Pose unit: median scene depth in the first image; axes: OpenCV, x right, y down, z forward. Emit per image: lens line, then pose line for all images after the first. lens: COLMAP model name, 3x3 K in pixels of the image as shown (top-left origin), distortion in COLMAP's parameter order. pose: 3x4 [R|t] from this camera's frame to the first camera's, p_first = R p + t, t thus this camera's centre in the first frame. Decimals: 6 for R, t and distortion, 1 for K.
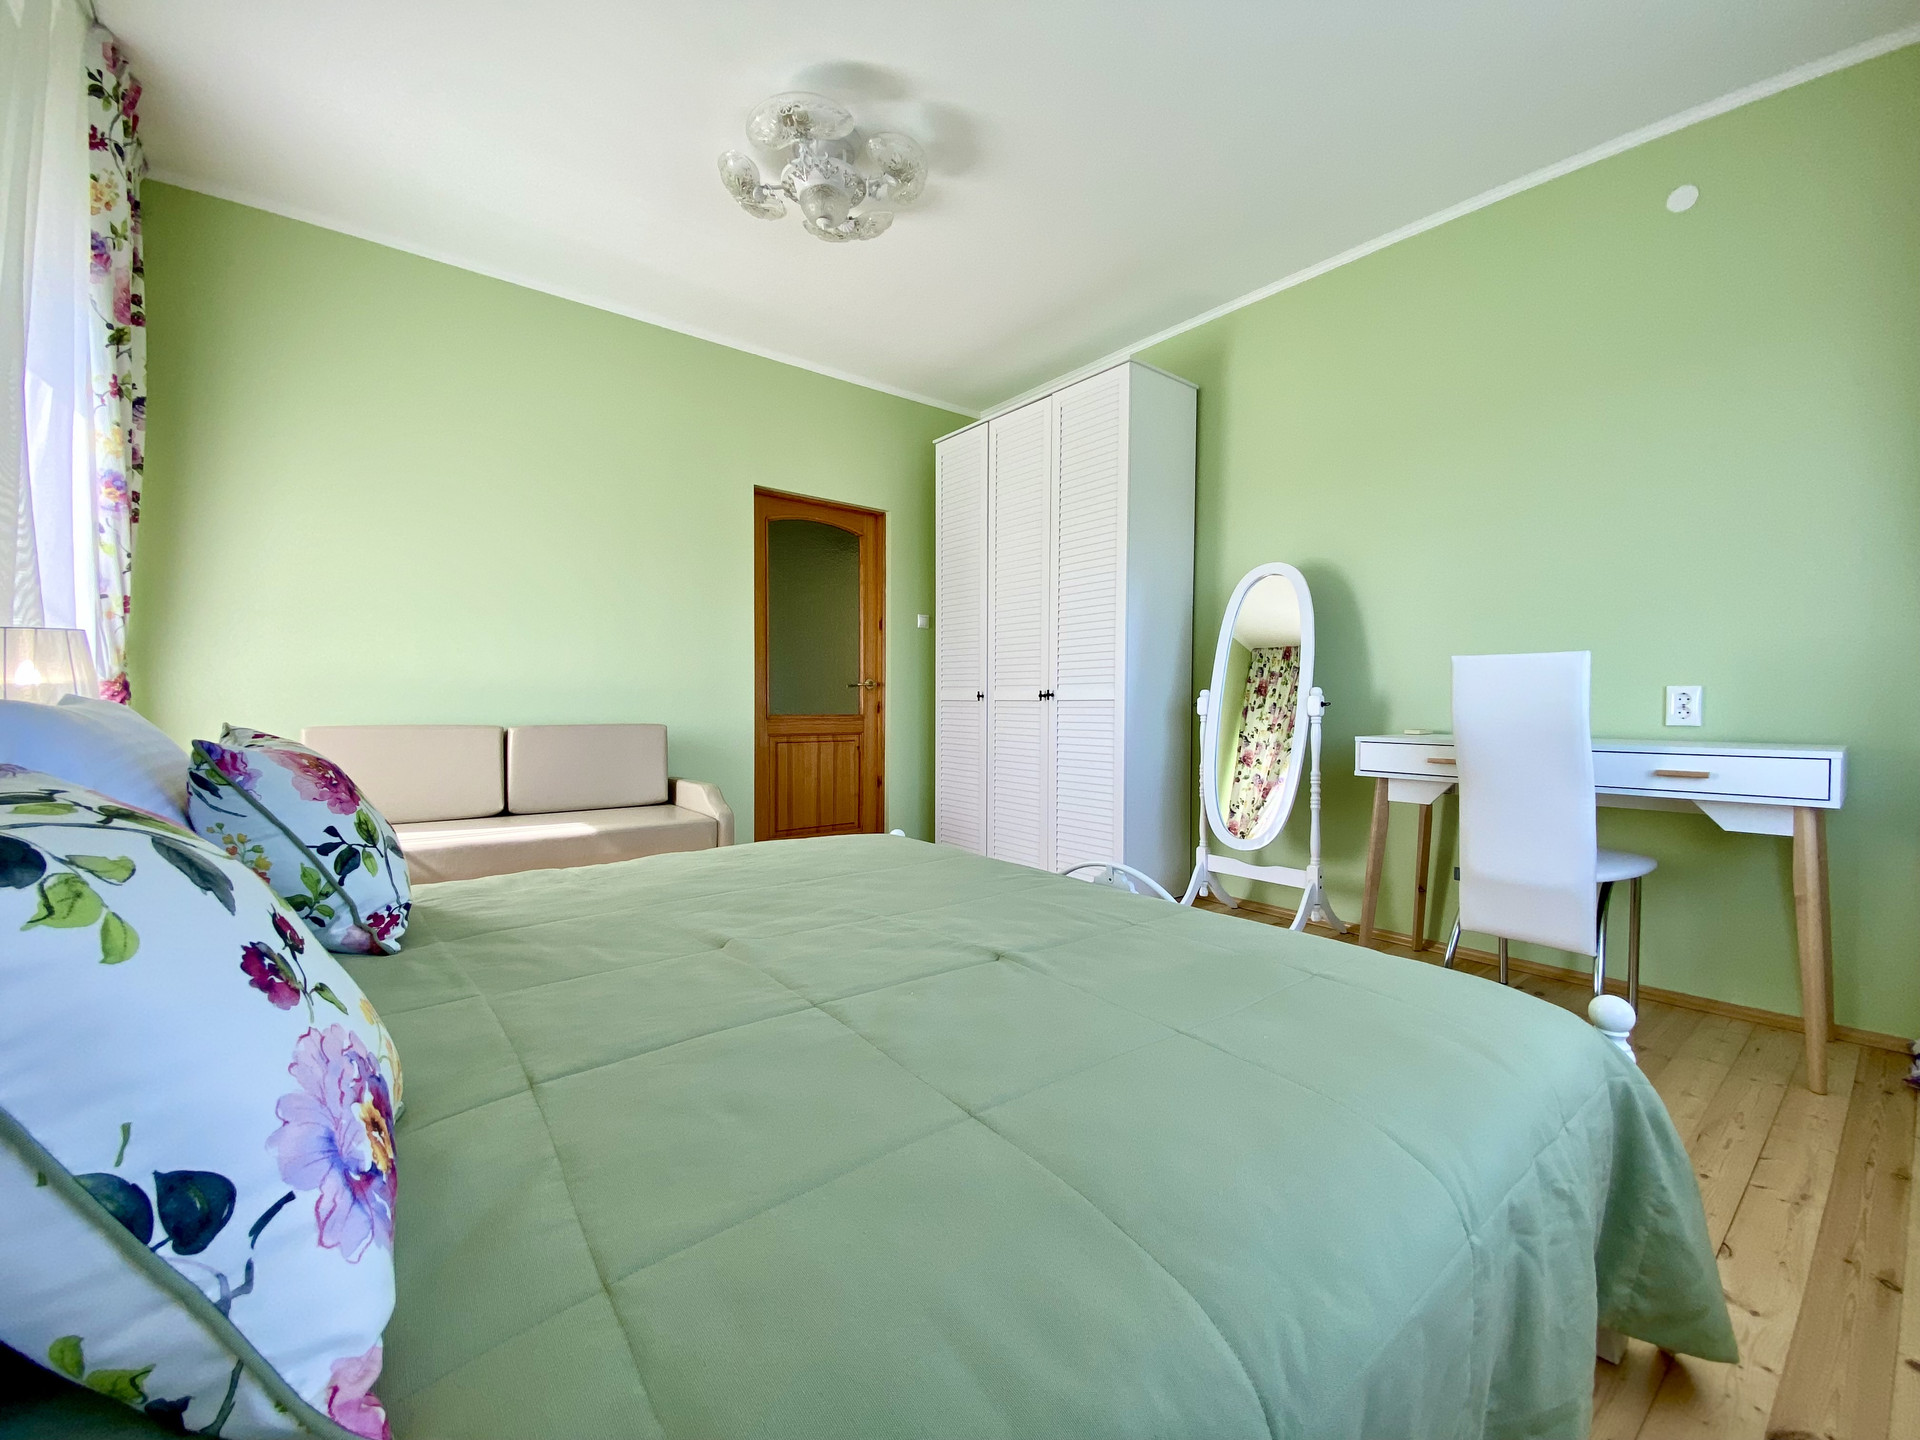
lens RADIAL K [[789.0, 0, 970.6], [0, 789.0, 721.5], [0, 0, 1]] dist [-0.001500, -0.008511]
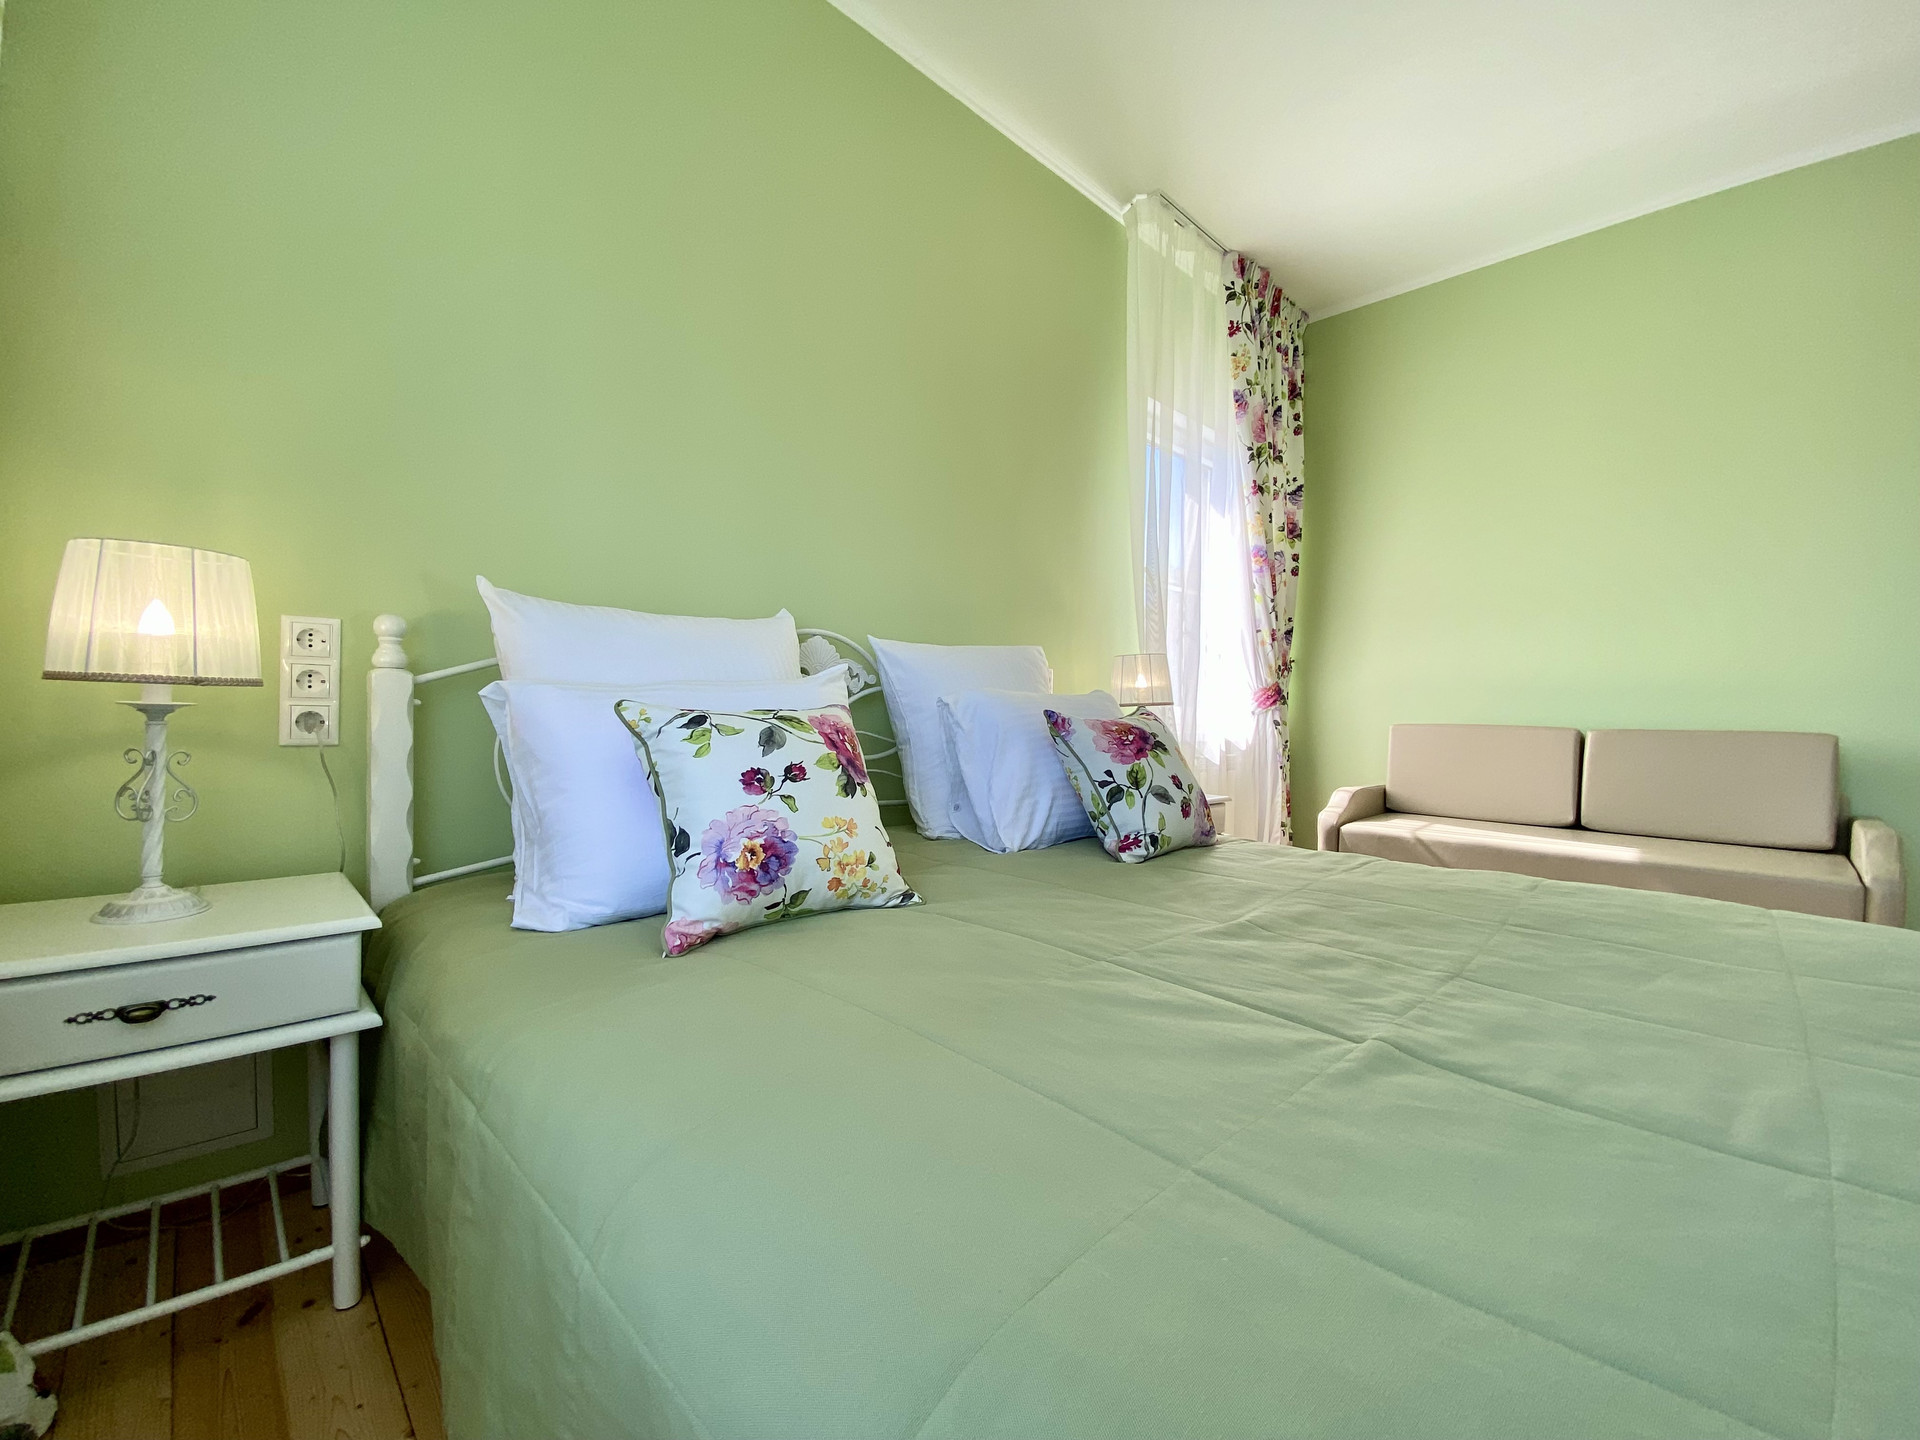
lens RADIAL K [[778.7, 0, 952.7], [0, 778.7, 725.8], [0, 0, 1]] dist [0.036219, -0.027408]
pose [[0.108984, 0.019197, -0.993858, 0.361084], [-0.034885, 0.999271, 0.015476, 0.020295], [0.993431, 0.032984, 0.109574, 0.301936]]
